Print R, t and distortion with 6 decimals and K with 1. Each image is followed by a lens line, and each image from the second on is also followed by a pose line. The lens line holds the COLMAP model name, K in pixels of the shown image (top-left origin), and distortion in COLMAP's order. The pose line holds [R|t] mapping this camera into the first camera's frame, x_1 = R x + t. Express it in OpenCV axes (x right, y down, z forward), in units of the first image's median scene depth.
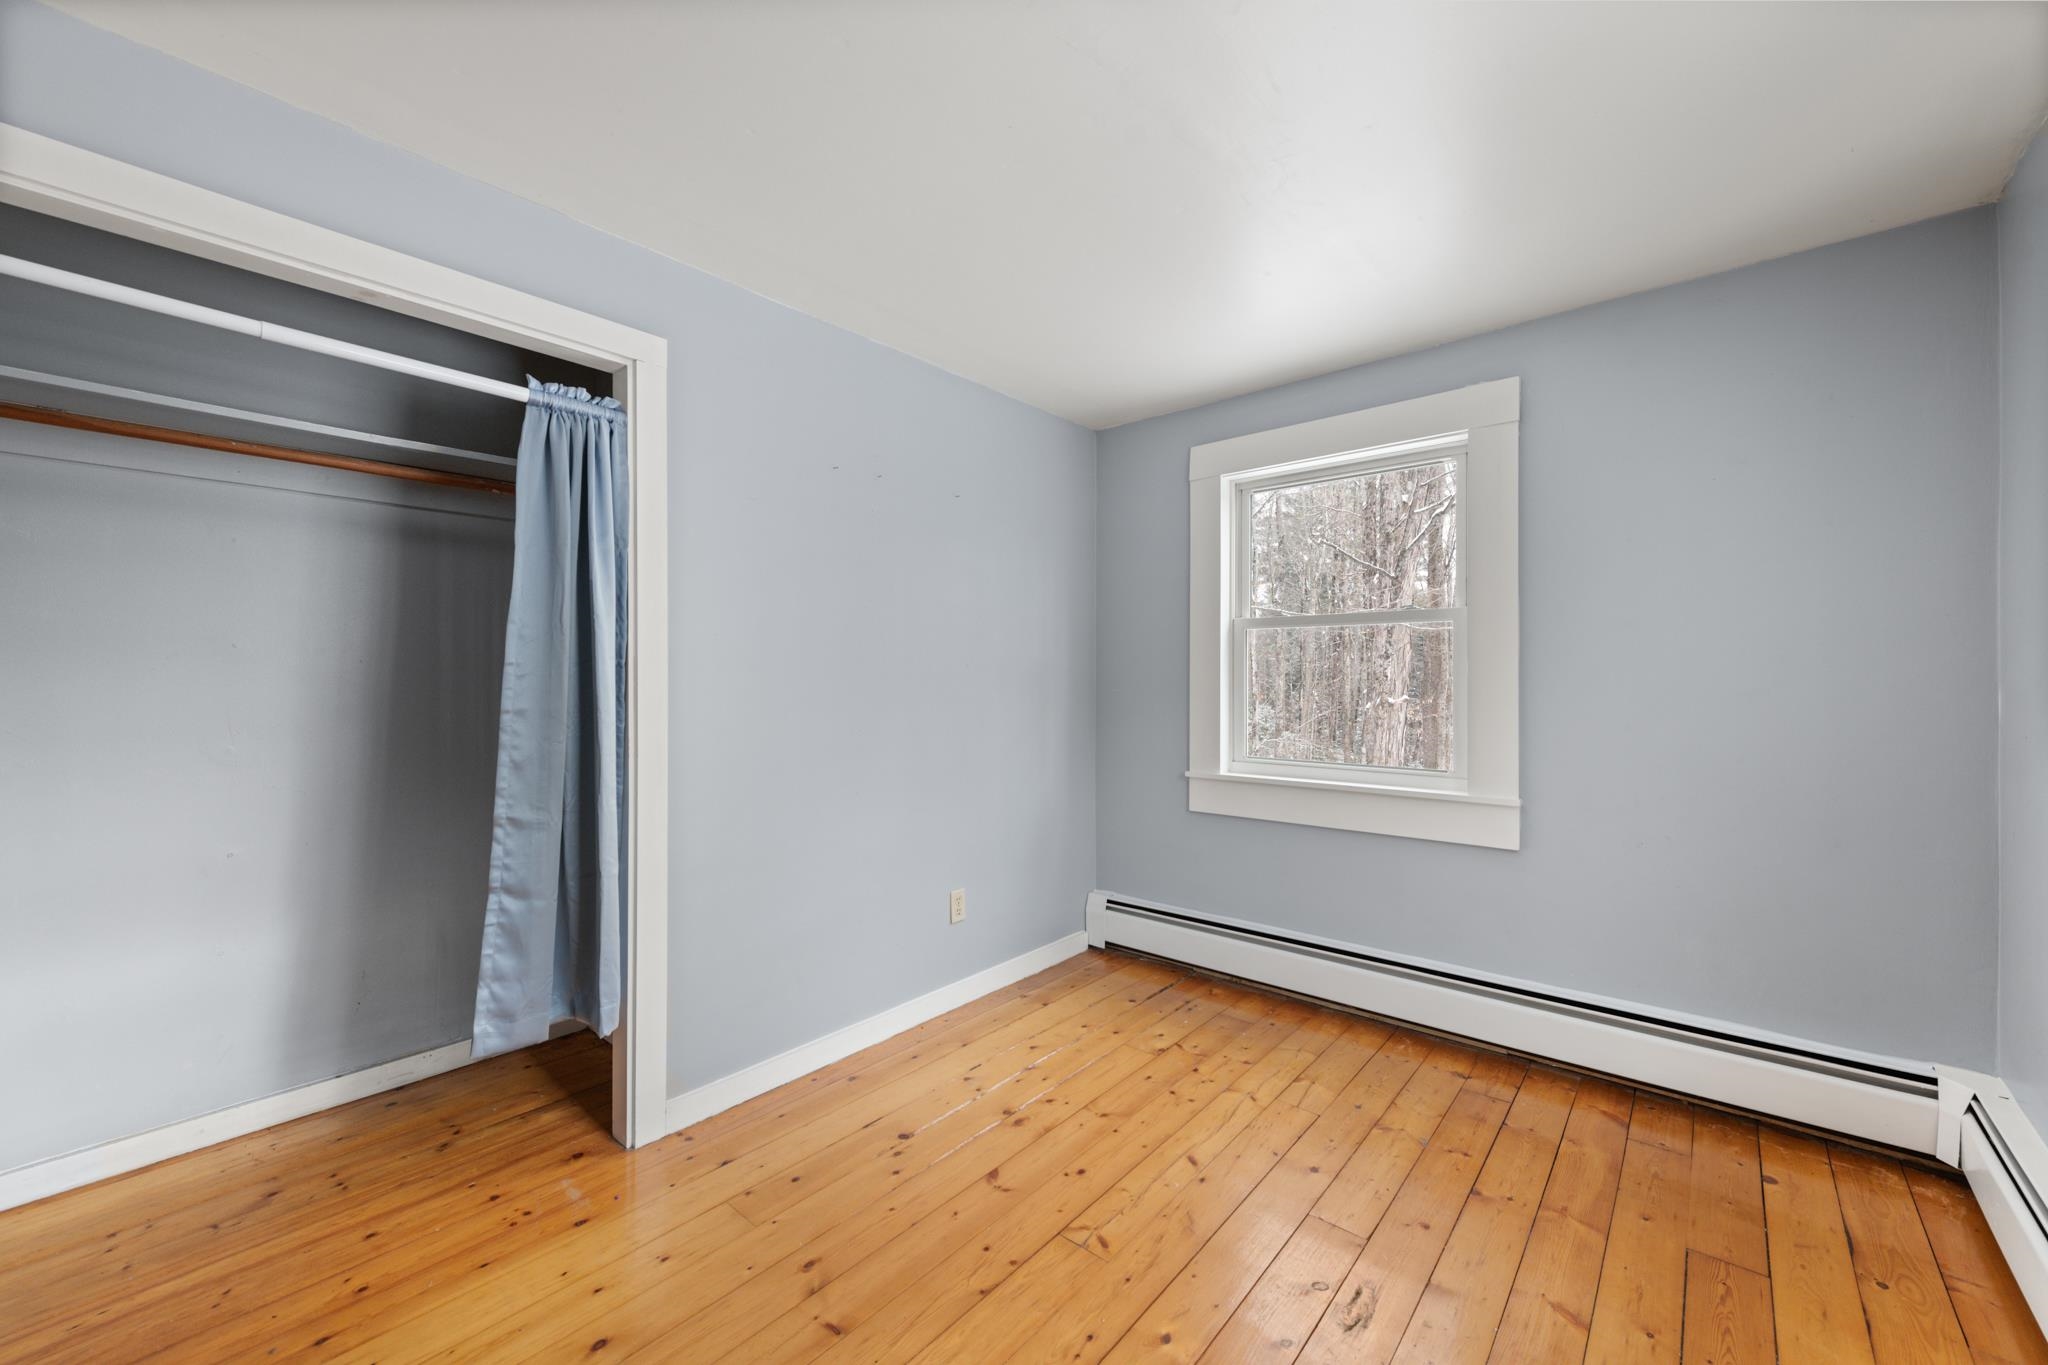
lens RADIAL K [[794.0, 0, 1035.6], [0, 794.0, 671.7], [0, 0, 1]] dist [0.000479, -0.000443]
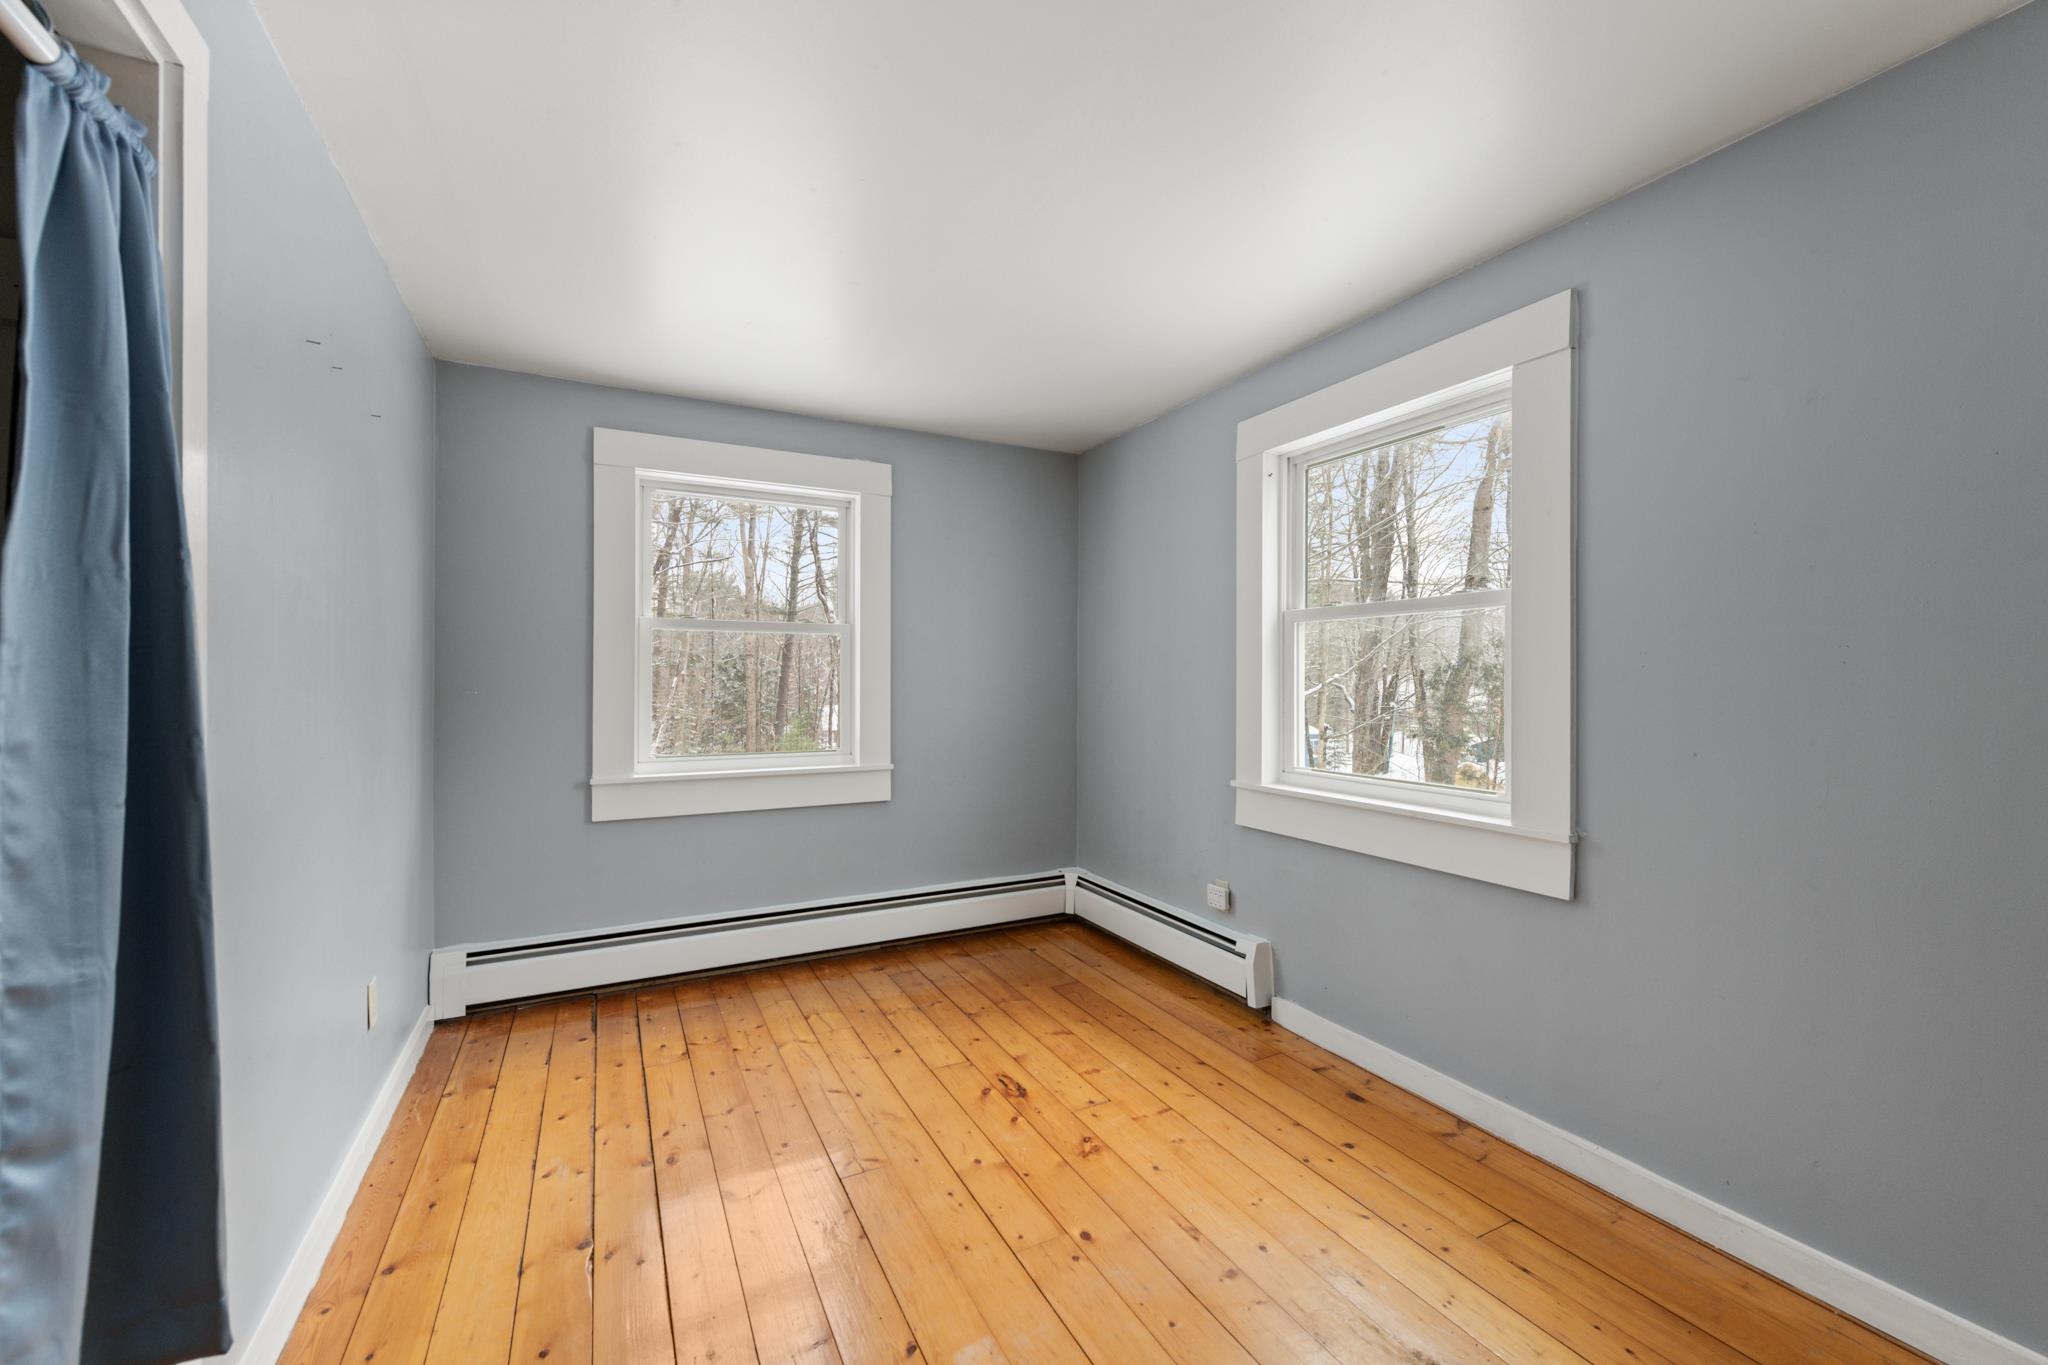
lens RADIAL K [[794.0, 0, 1035.6], [0, 794.0, 671.7], [0, 0, 1]] dist [0.000479, -0.000443]
pose [[0.384336, 0.009519, 0.923144, -0.604740], [-0.004623, 0.999954, -0.008386, 0.007299], [-0.923182, -0.001044, 0.384362, 0.221027]]
